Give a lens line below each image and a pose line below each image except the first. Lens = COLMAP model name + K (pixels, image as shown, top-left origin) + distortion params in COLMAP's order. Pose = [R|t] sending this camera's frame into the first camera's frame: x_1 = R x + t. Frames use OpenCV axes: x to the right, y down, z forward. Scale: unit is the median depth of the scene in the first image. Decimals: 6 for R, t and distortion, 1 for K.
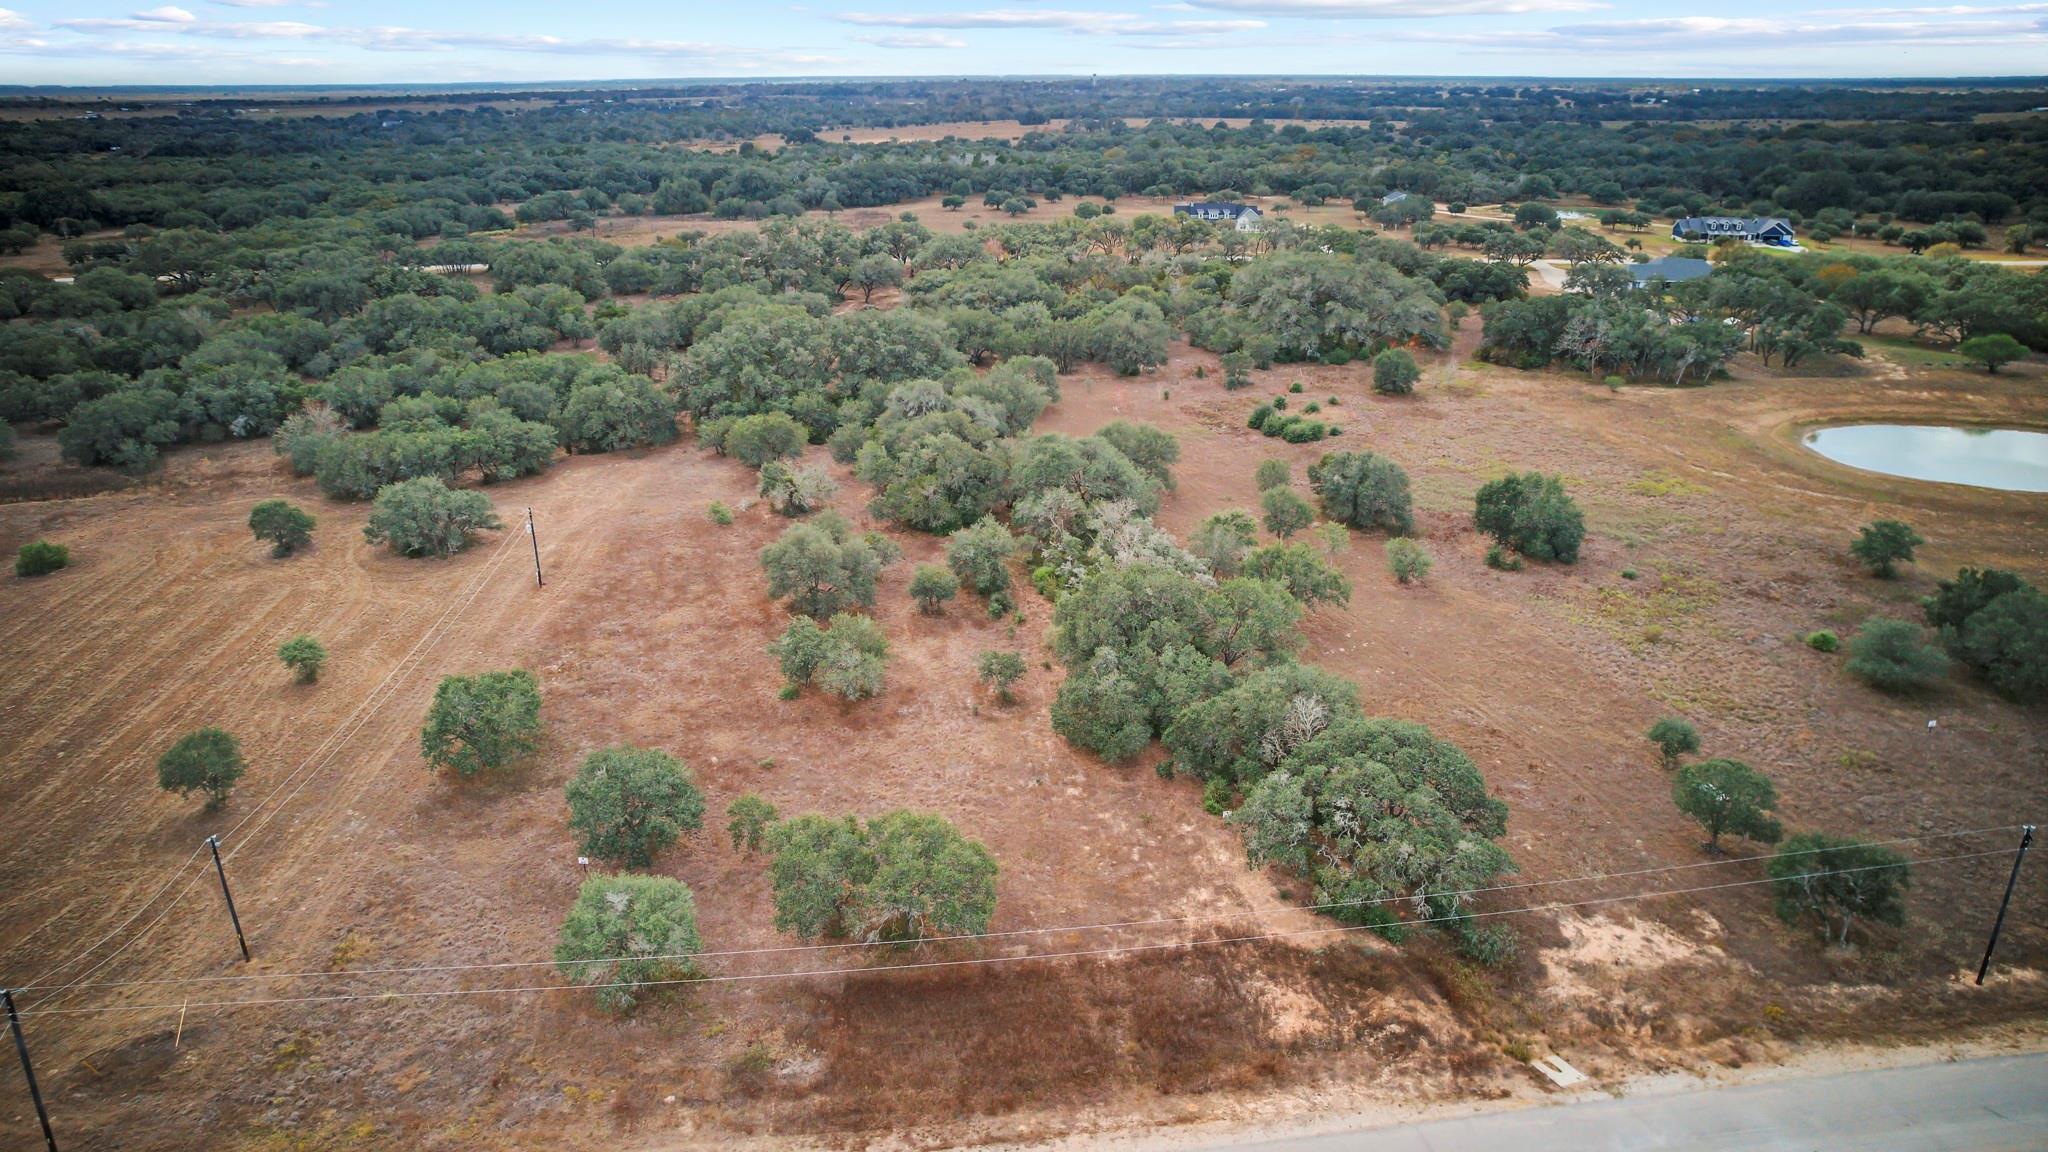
lens RADIAL K [[1329.4, 0, 1024.0], [0, 1329.4, 576.0], [0, 0, 1]] dist [-0.085489, 0.079564]
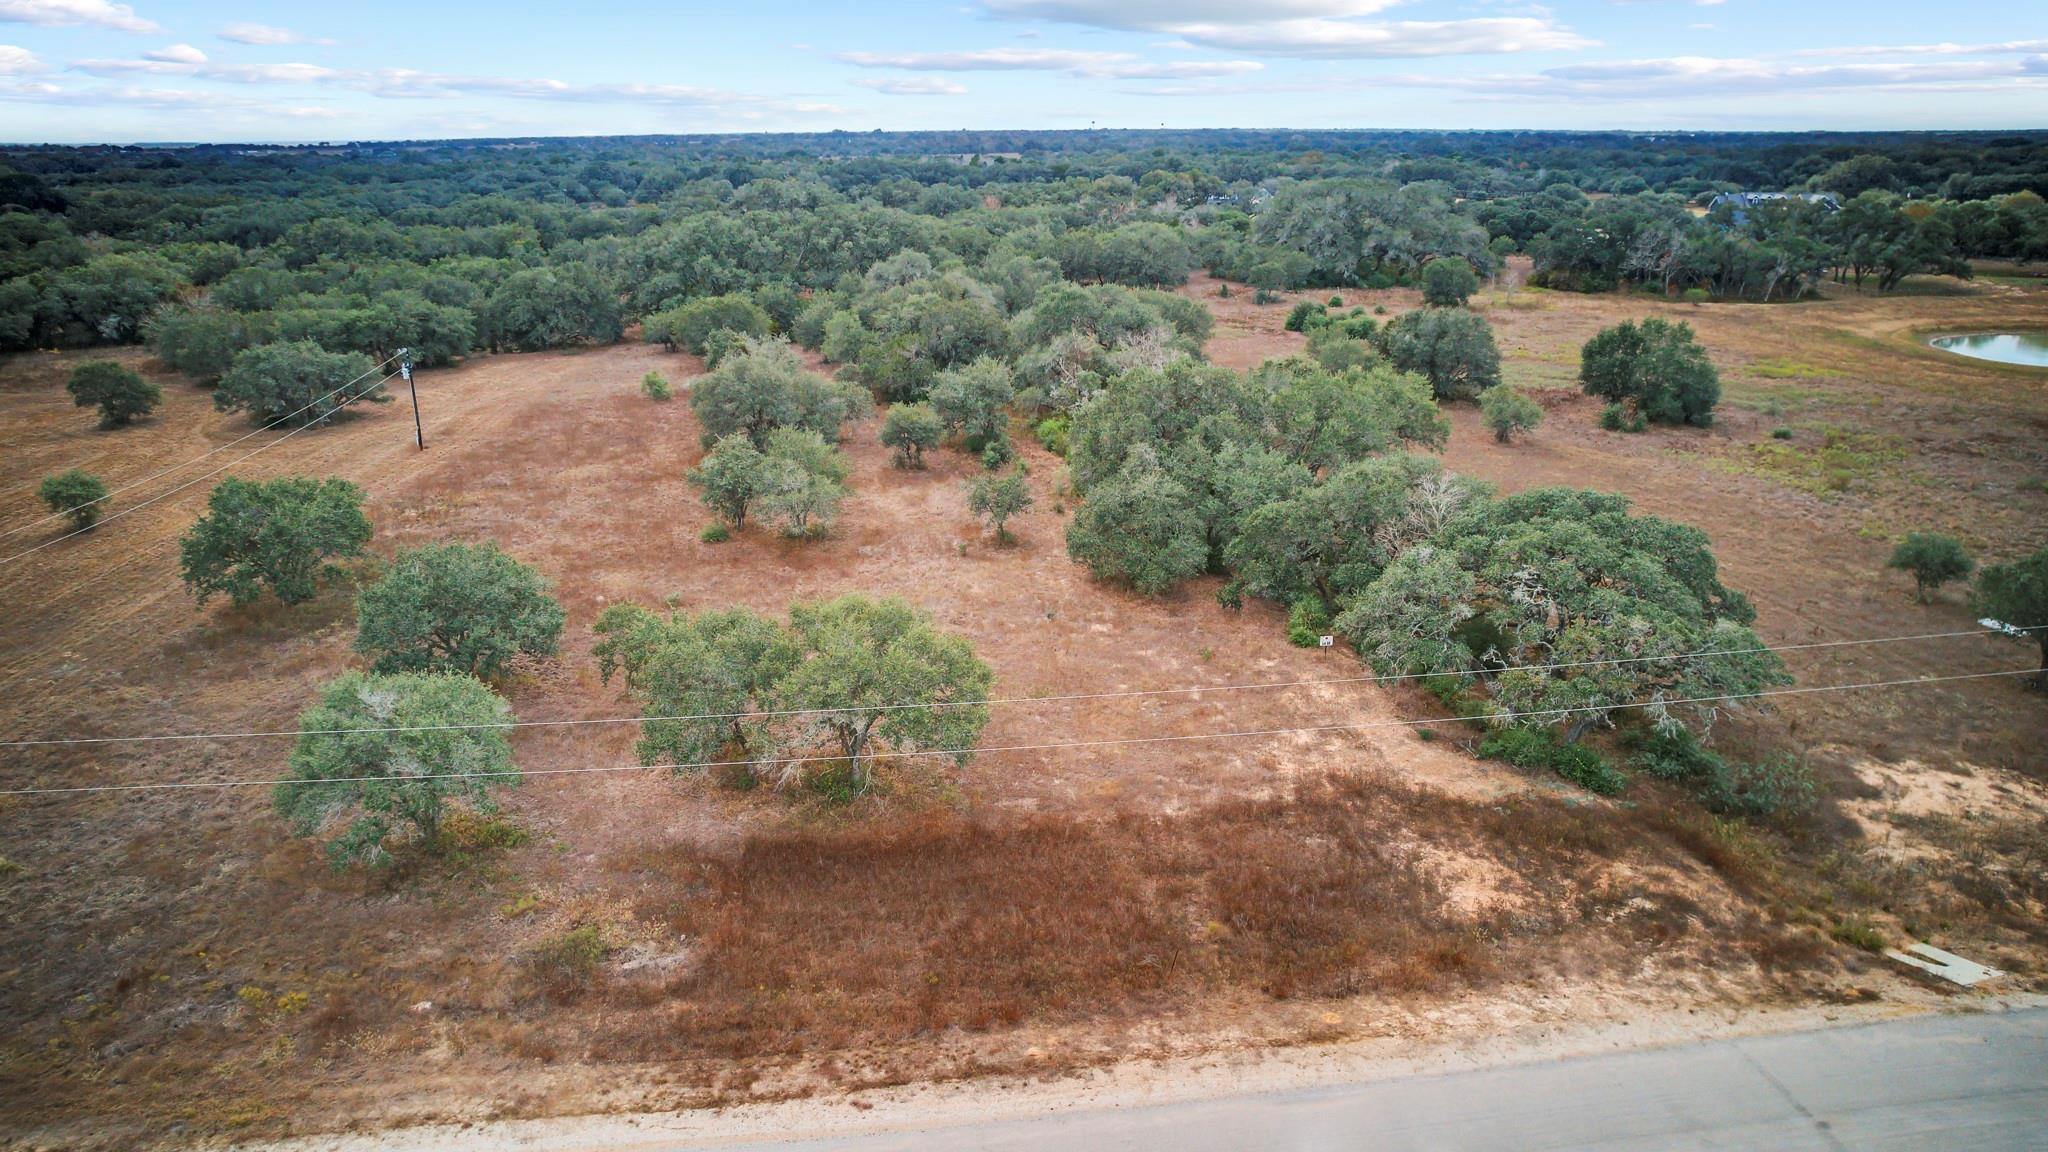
lens RADIAL K [[1329.4, 0, 1024.0], [0, 1329.4, 576.0], [0, 0, 1]] dist [-0.085489, 0.079564]
pose [[0.999998, -0.001991, 0.000539, -0.003658], [0.002011, 0.999218, -0.039485, 0.170926], [-0.000460, 0.039486, 0.999220, 0.306591]]
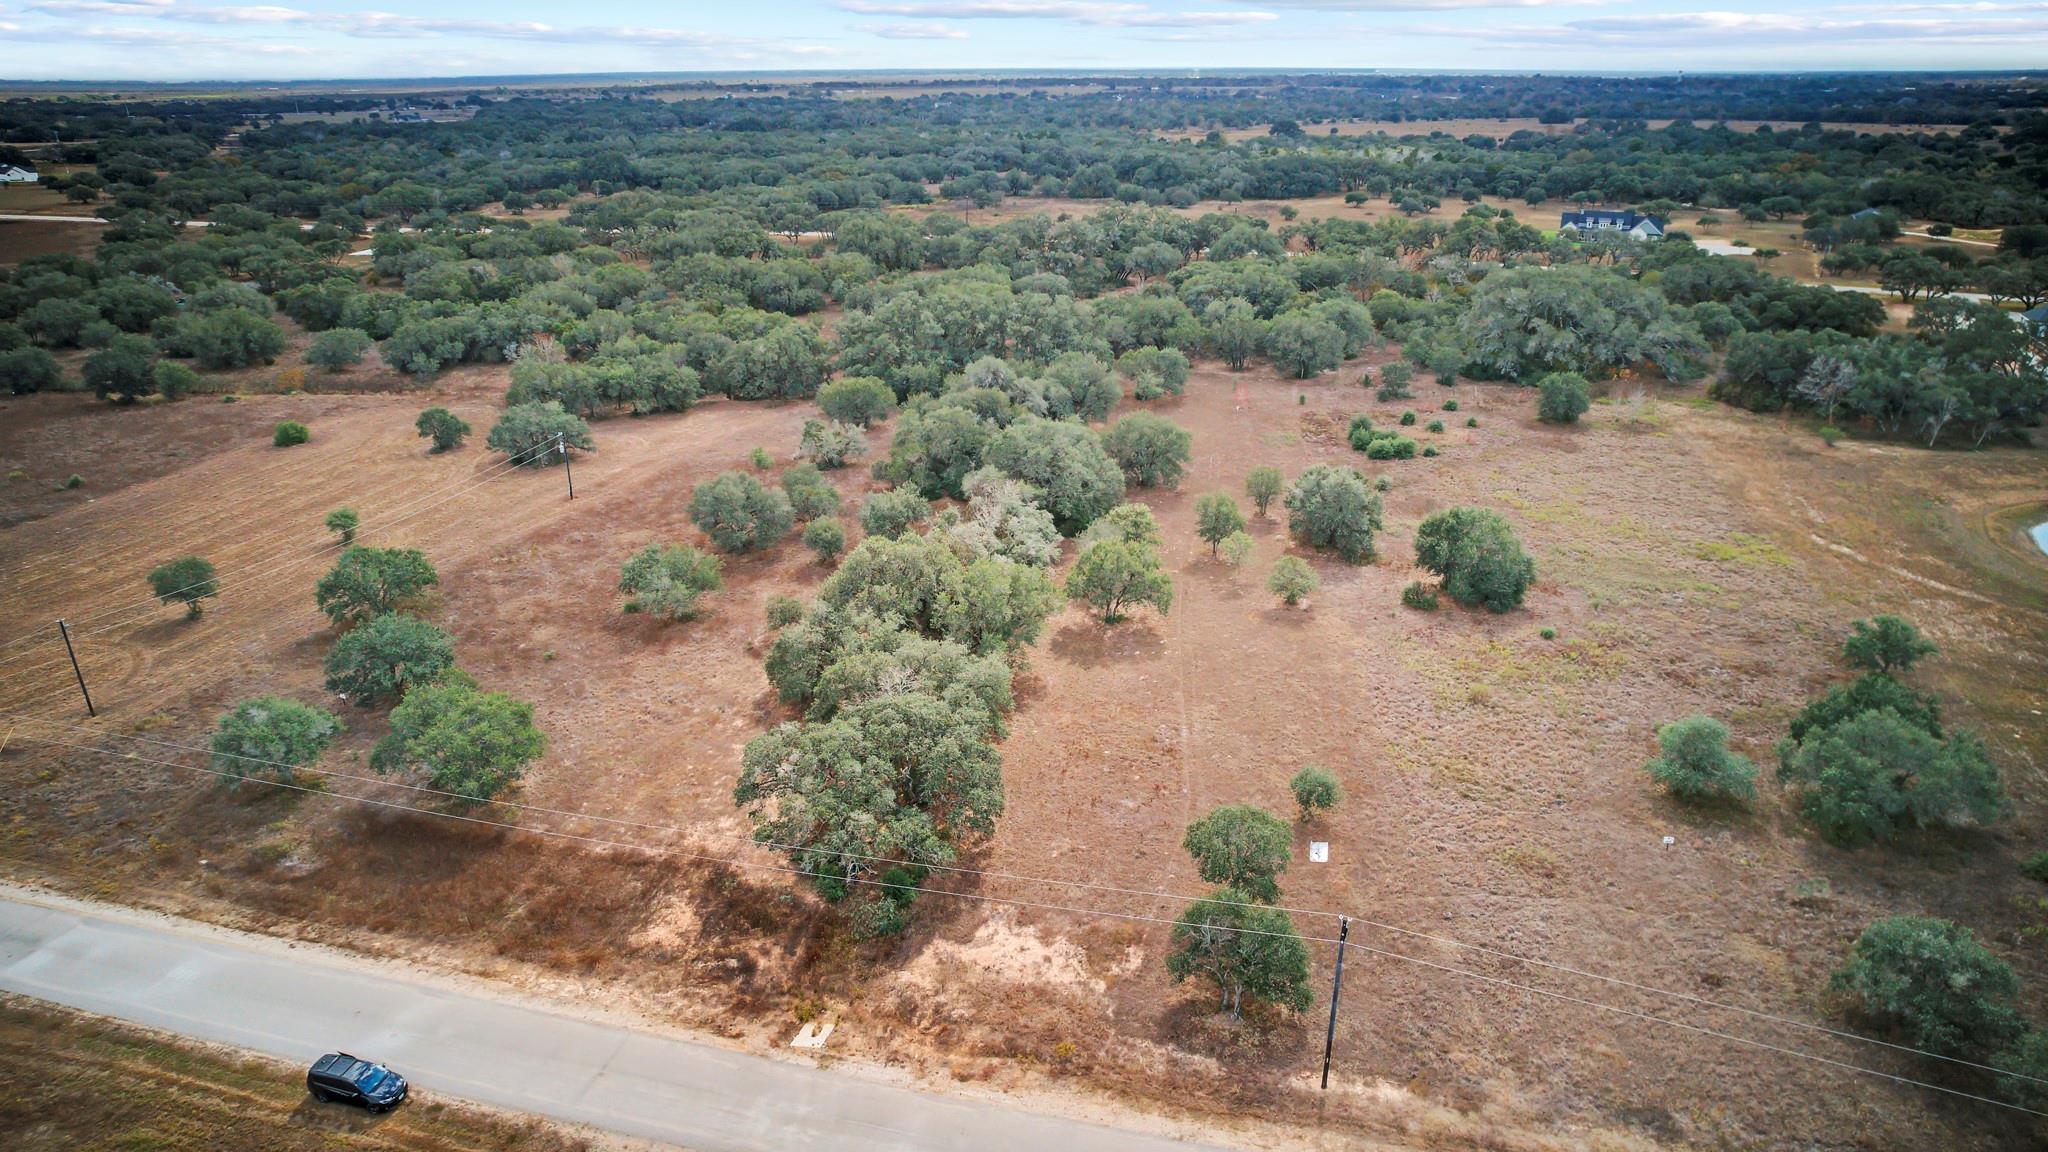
lens RADIAL K [[1326.9, 0, 1039.0], [0, 1326.9, 580.0], [0, 0, 1]] dist [-0.077365, 0.064782]
pose [[0.921415, 0.142395, -0.361550, 0.679052], [-0.138980, 0.989656, 0.035581, -0.029990], [0.362877, 0.017463, 0.931673, 0.066406]]
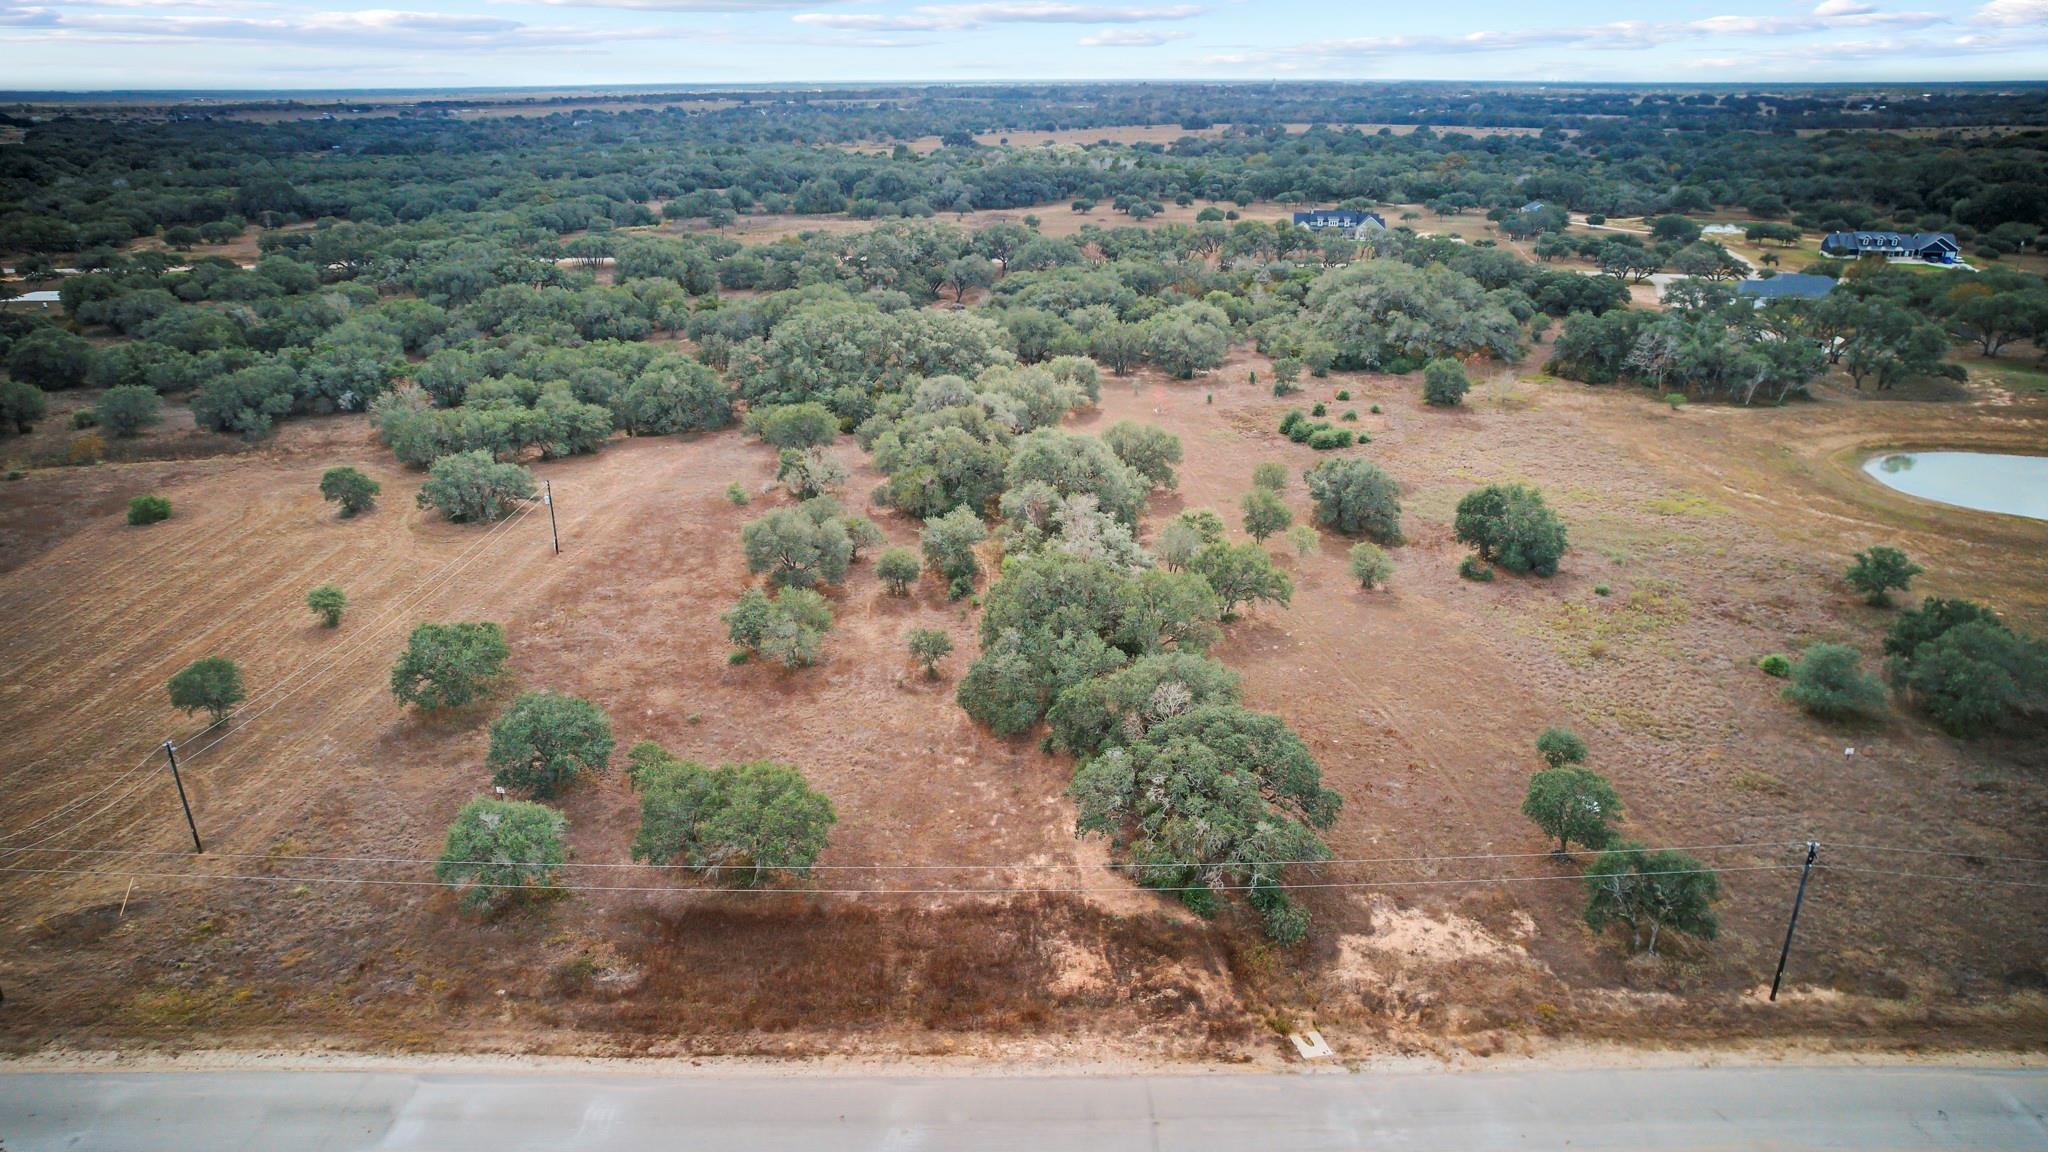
lens RADIAL K [[1329.4, 0, 1024.0], [0, 1329.4, 576.0], [0, 0, 1]] dist [-0.085489, 0.079564]
pose [[0.991267, 0.046524, -0.123388, 0.222592], [-0.046821, 0.998903, 0.000498, 0.012038], [0.123276, 0.005283, 0.992358, -0.053094]]
